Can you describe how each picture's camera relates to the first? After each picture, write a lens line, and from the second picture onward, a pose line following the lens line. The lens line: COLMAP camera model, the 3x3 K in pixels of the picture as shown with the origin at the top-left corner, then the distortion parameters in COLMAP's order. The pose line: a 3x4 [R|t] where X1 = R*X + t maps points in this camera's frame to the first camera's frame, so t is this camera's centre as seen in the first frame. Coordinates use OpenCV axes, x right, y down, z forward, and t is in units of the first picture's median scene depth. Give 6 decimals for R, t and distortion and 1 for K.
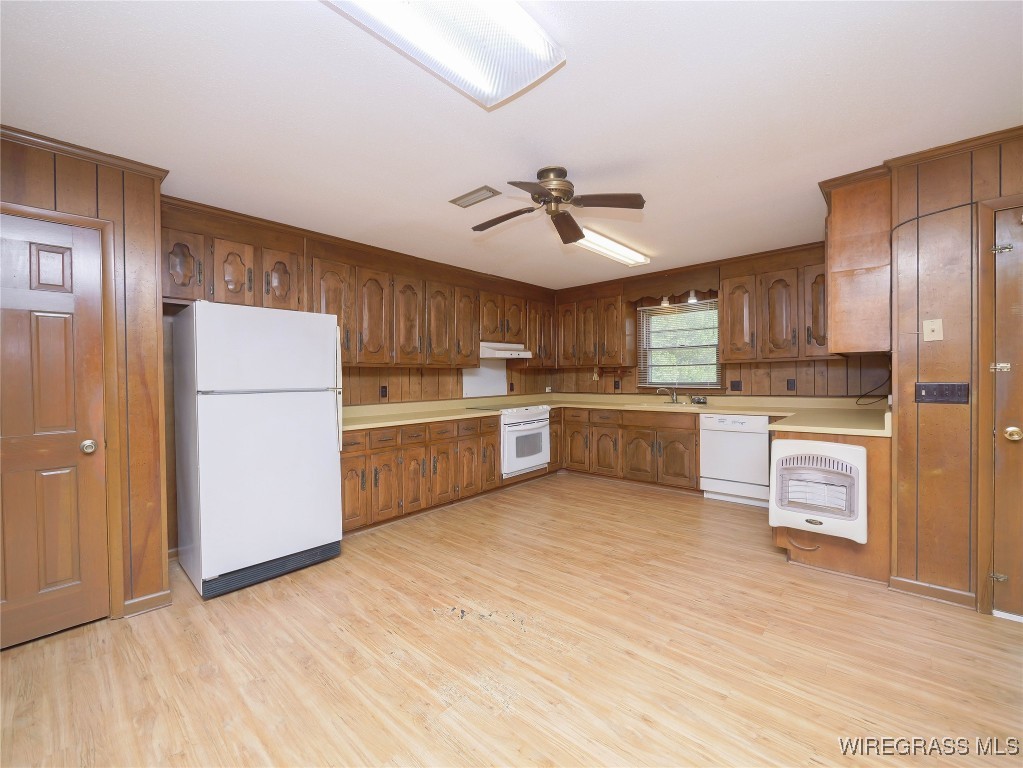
lens RADIAL K [[433.5, 0, 511.5], [0, 433.5, 384.0], [0, 0, 1]] dist [-0.001912, -0.000050]
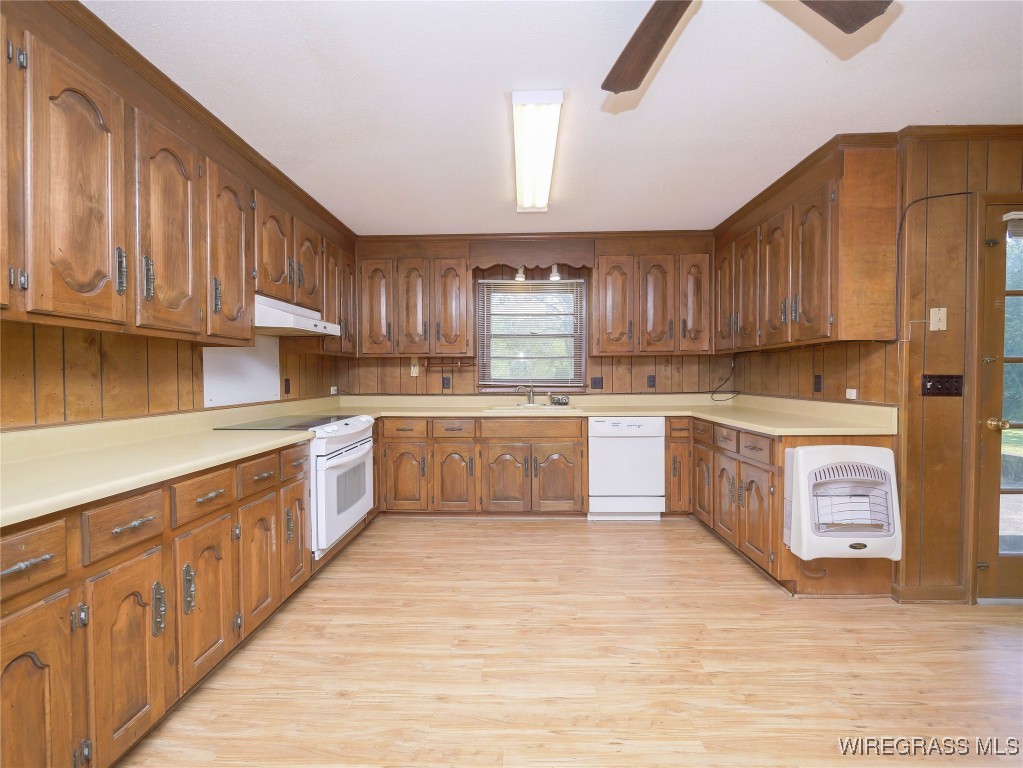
lens RADIAL K [[433.5, 0, 511.5], [0, 433.5, 384.0], [0, 0, 1]] dist [-0.001912, -0.000050]
pose [[0.759033, -0.000940, 0.651052, -0.183336], [0.003876, 0.999988, -0.003075, 0.008862], [-0.651041, 0.004858, 0.759027, 0.461340]]
